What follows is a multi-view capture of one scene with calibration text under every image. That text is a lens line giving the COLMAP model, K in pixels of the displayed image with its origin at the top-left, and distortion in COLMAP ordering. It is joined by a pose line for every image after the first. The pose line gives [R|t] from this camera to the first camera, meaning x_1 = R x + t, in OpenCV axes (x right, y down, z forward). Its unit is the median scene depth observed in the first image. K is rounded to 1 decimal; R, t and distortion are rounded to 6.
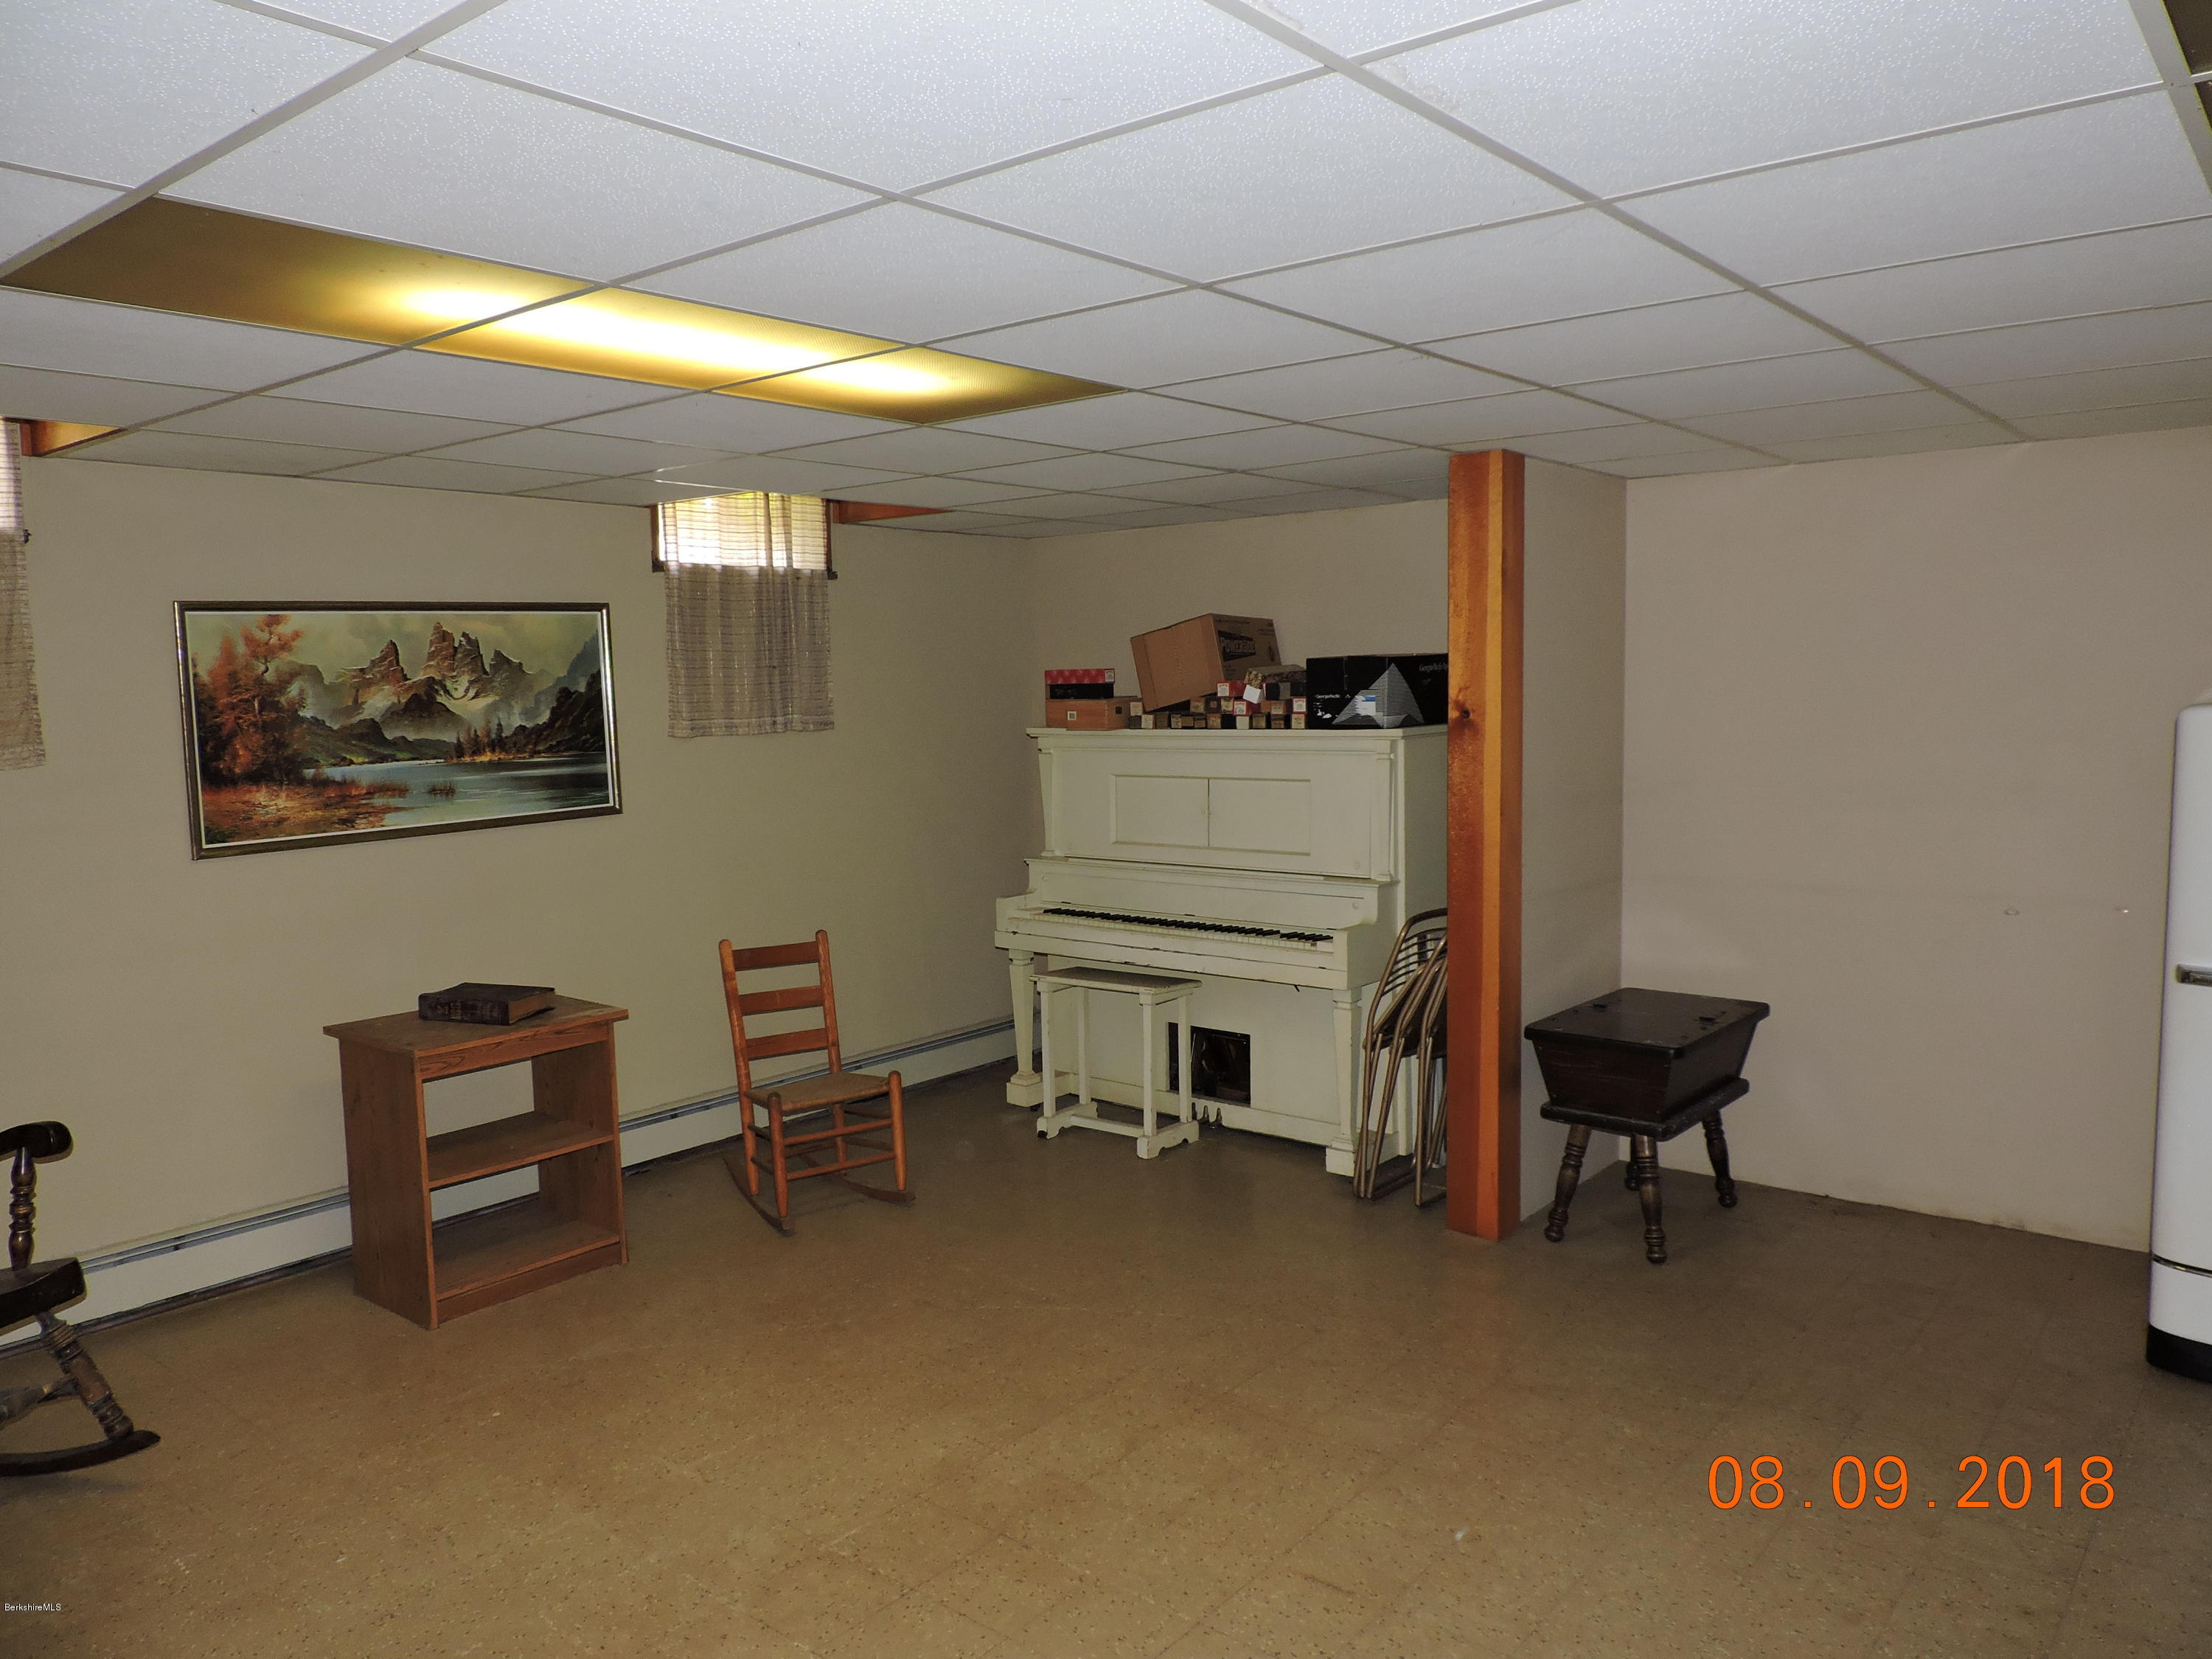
lens RADIAL K [[1577.9, 0, 1113.7], [0, 1577.9, 861.8], [0, 0, 1]] dist [-0.025666, 0.008960]
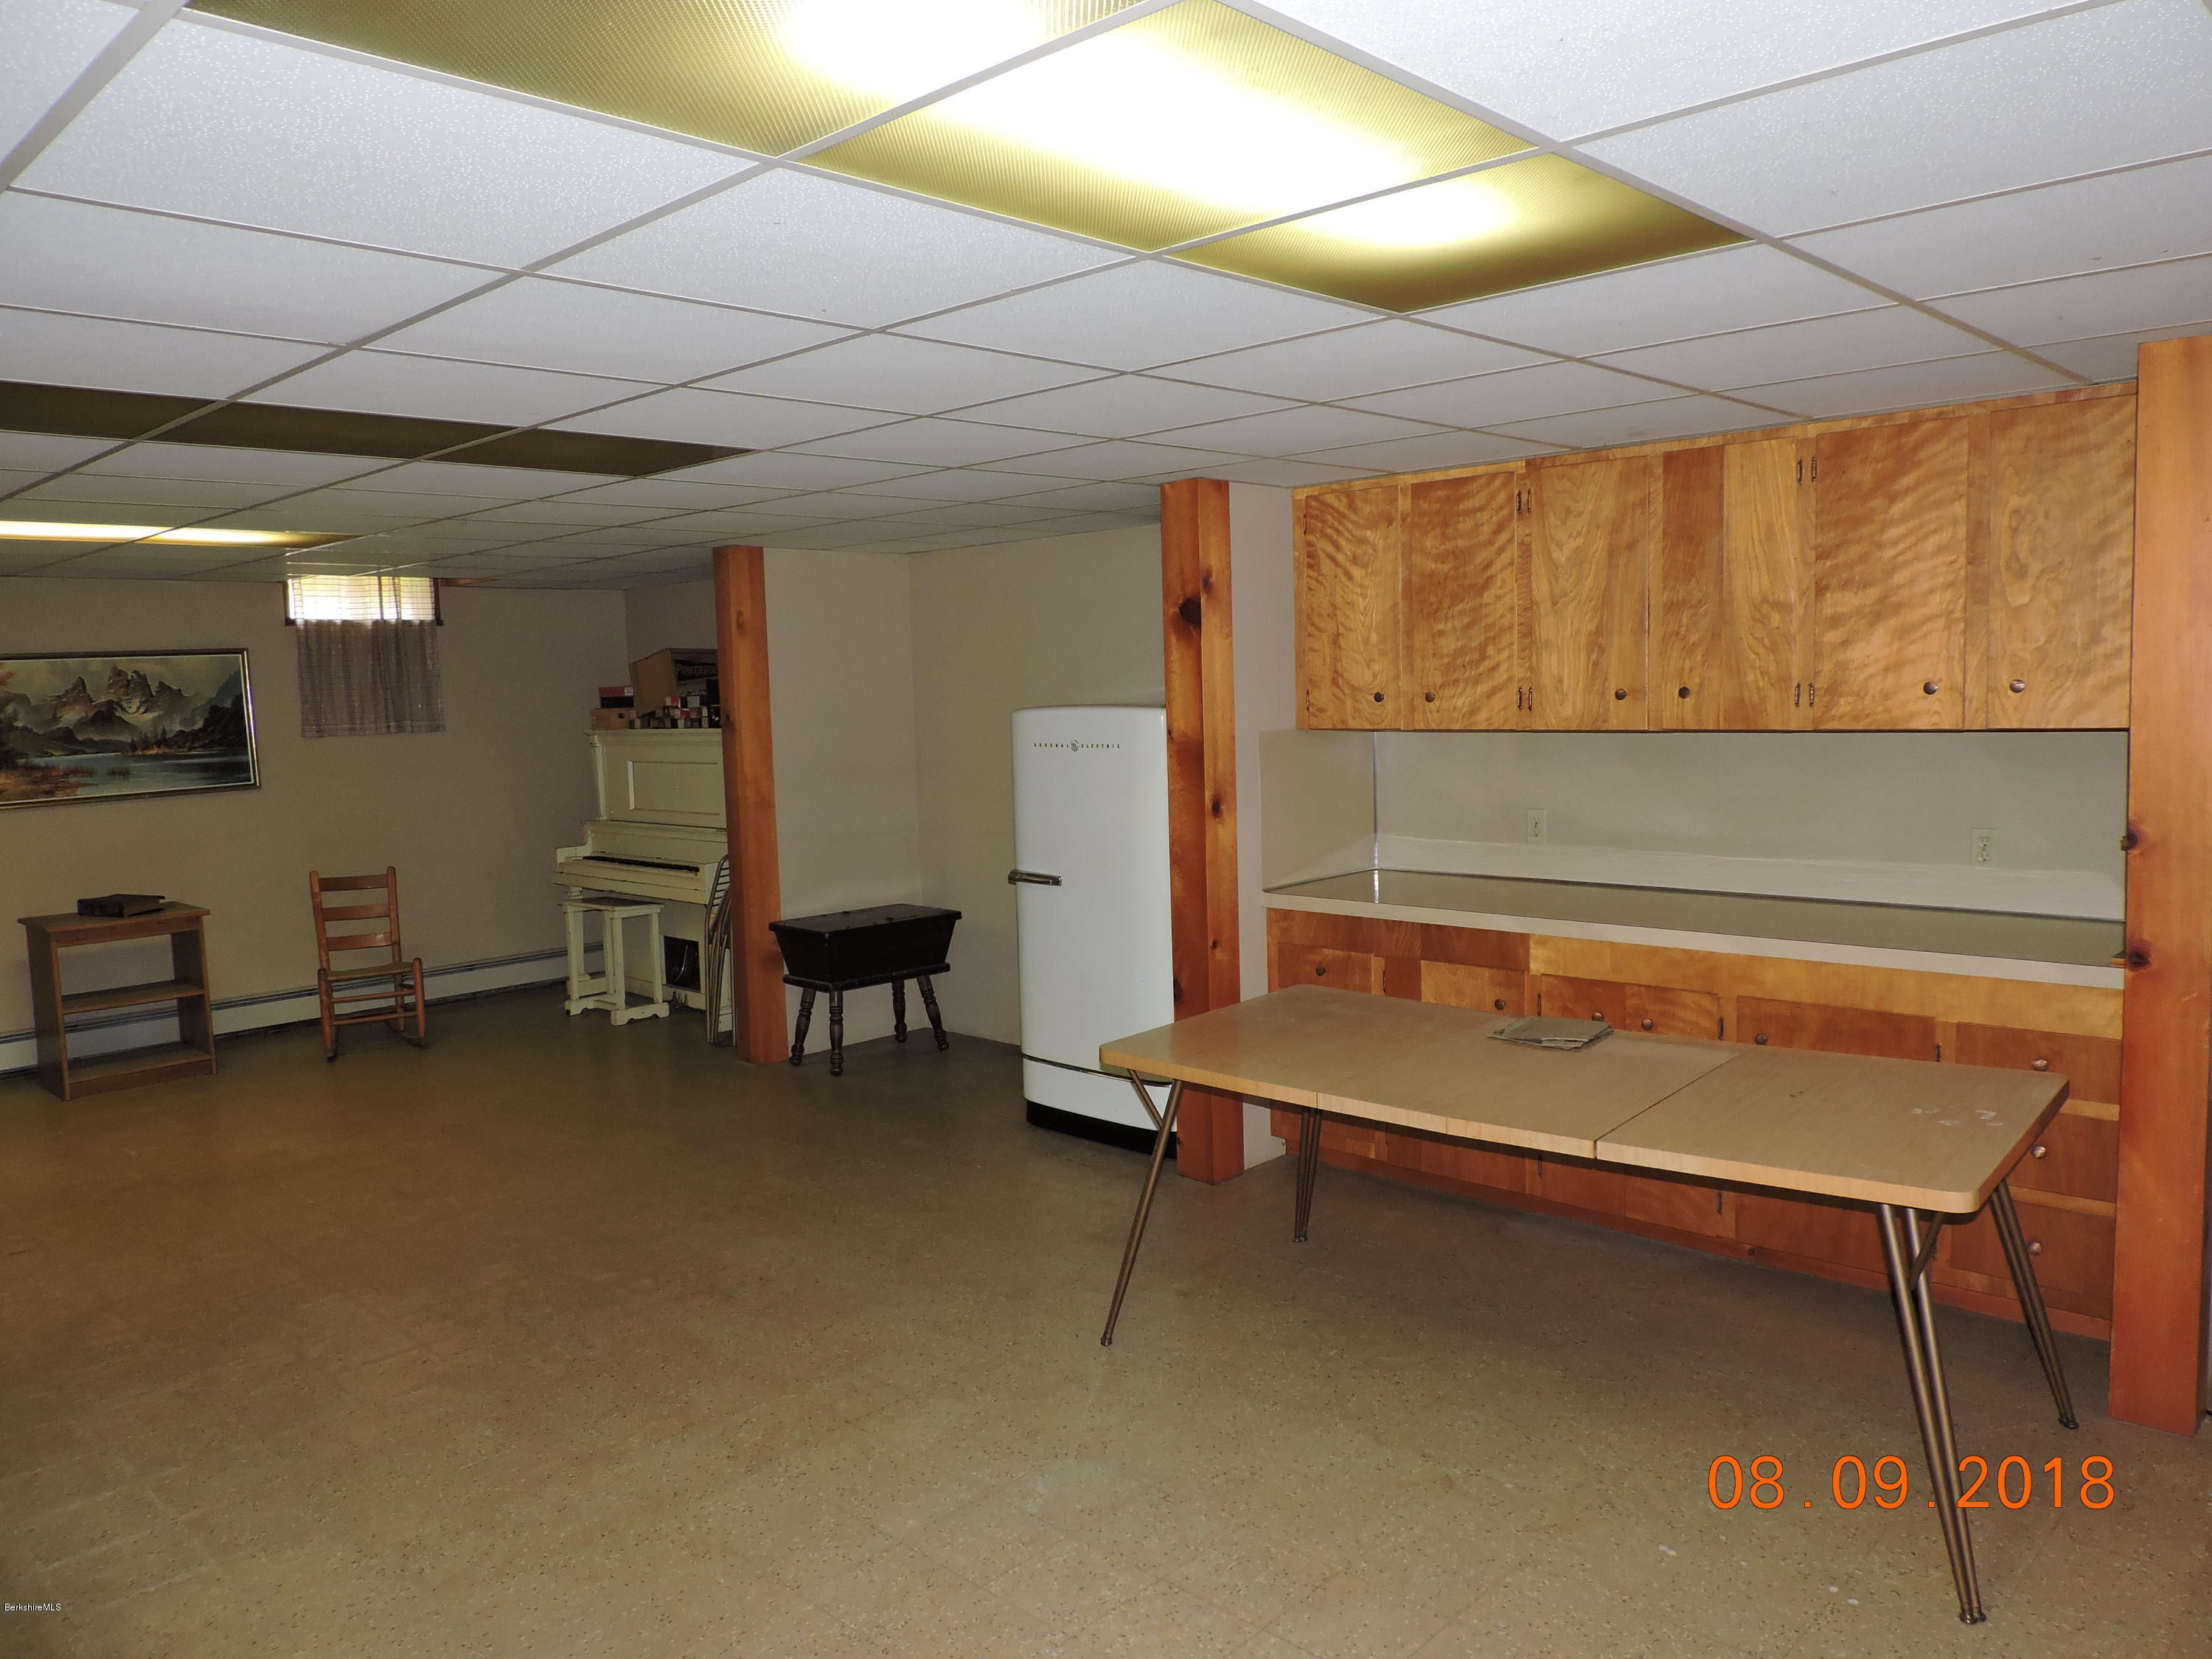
lens RADIAL K [[1577.9, 0, 1114.7], [0, 1577.9, 846.3], [0, 0, 1]] dist [-0.025666, 0.008960]
pose [[0.997497, -0.002306, -0.070678, 0.644763], [0.001761, 0.999968, -0.007784, 0.039901], [0.070694, 0.007640, 0.997469, -0.457215]]
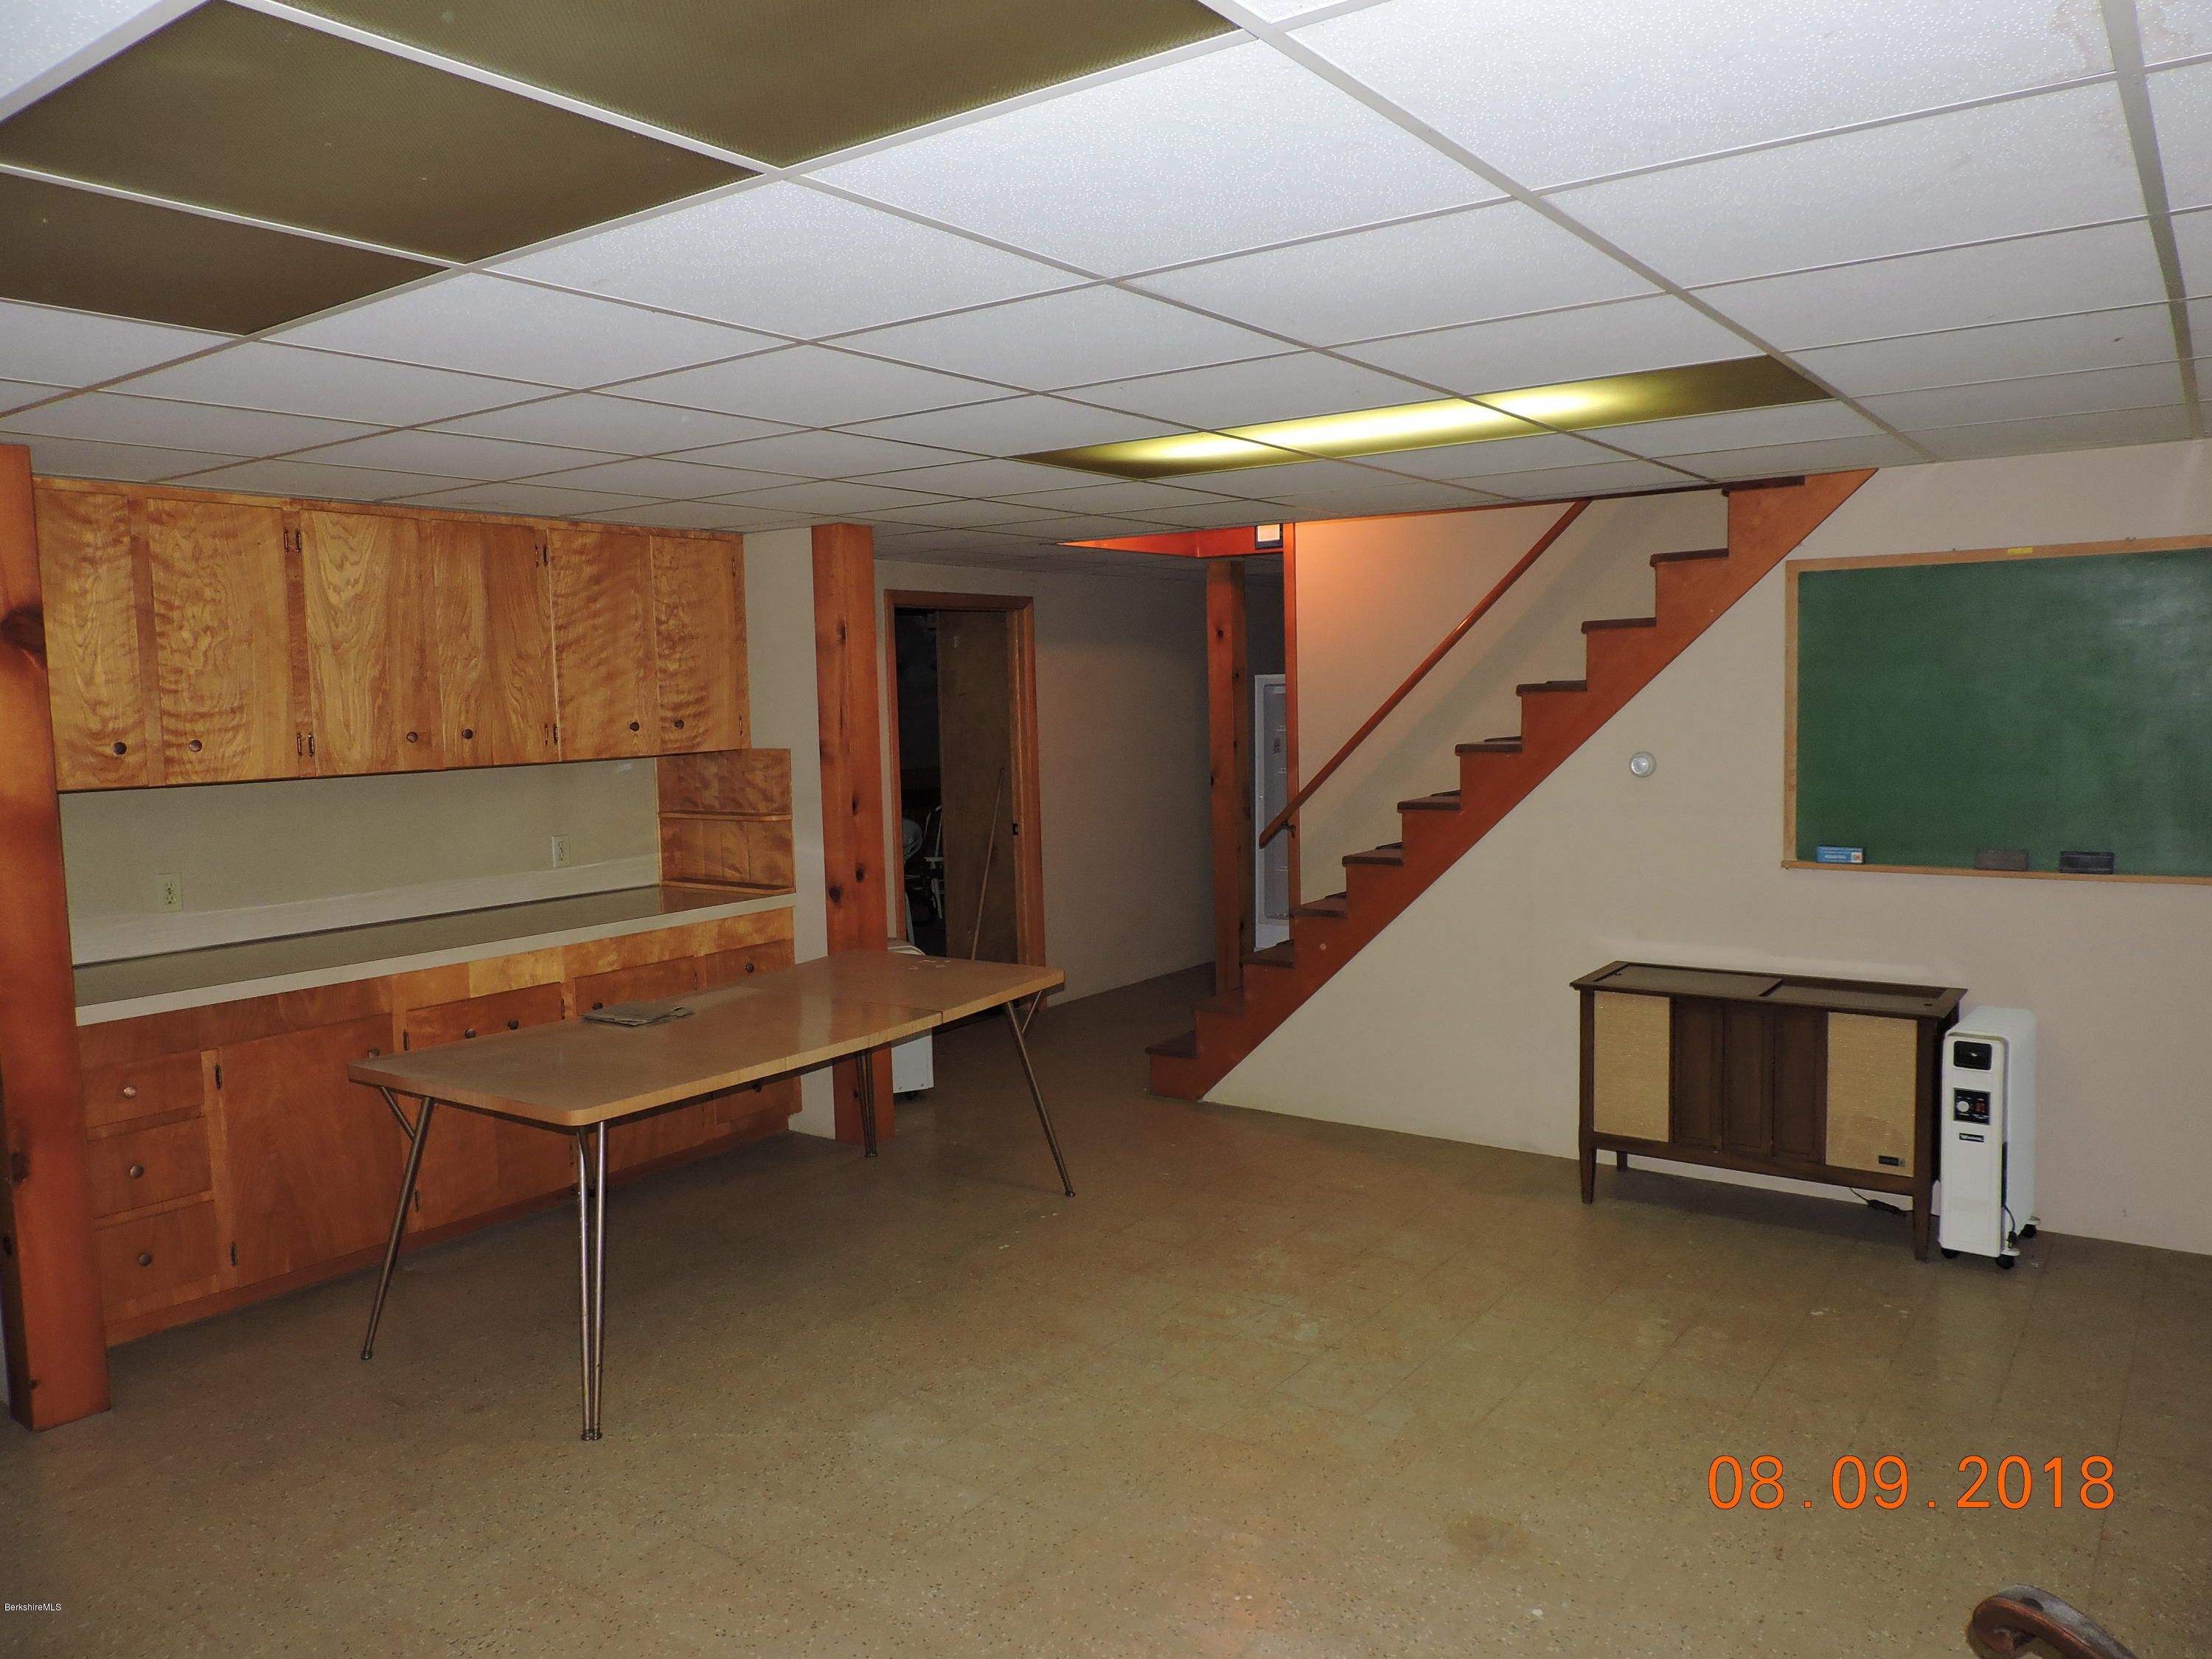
lens RADIAL K [[1577.9, 0, 1116.5], [0, 1577.9, 846.9], [0, 0, 1]] dist [-0.025666, 0.008960]
pose [[-0.071783, -0.077547, 0.994401, -0.527592], [0.136945, 0.986765, 0.086838, -0.038938], [-0.987974, 0.142412, -0.060214, 0.399911]]
